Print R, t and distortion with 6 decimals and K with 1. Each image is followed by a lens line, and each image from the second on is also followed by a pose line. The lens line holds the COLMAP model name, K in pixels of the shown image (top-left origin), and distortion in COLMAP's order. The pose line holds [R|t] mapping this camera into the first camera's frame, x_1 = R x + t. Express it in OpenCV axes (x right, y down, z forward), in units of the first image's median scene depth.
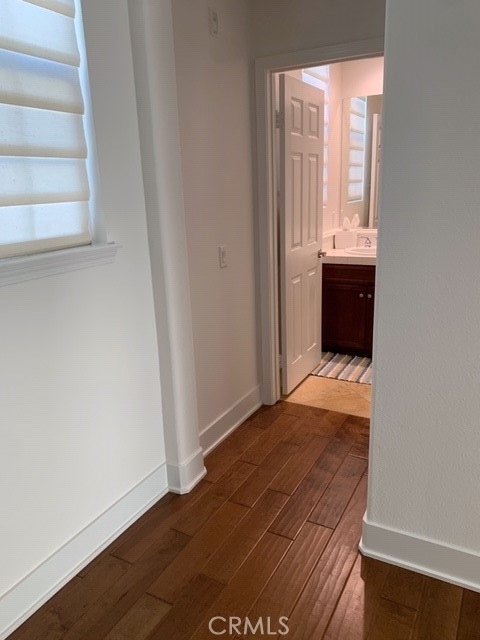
lens RADIAL K [[486.7, 0, 240.0], [0, 486.7, 320.0], [0, 0, 1]] dist [0.029826, -0.030708]
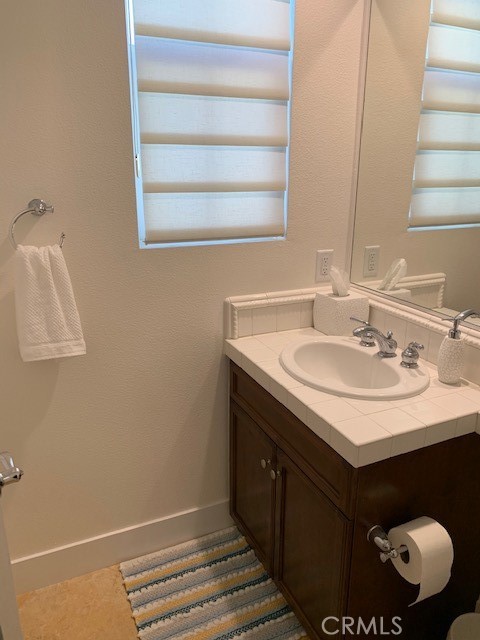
lens RADIAL K [[486.7, 0, 240.0], [0, 486.7, 320.0], [0, 0, 1]] dist [0.029826, -0.030708]
pose [[0.787078, 0.198887, -0.583911, 0.411387], [-0.188340, 0.978877, 0.079546, -0.178994], [0.587398, 0.047365, 0.807911, 0.590687]]
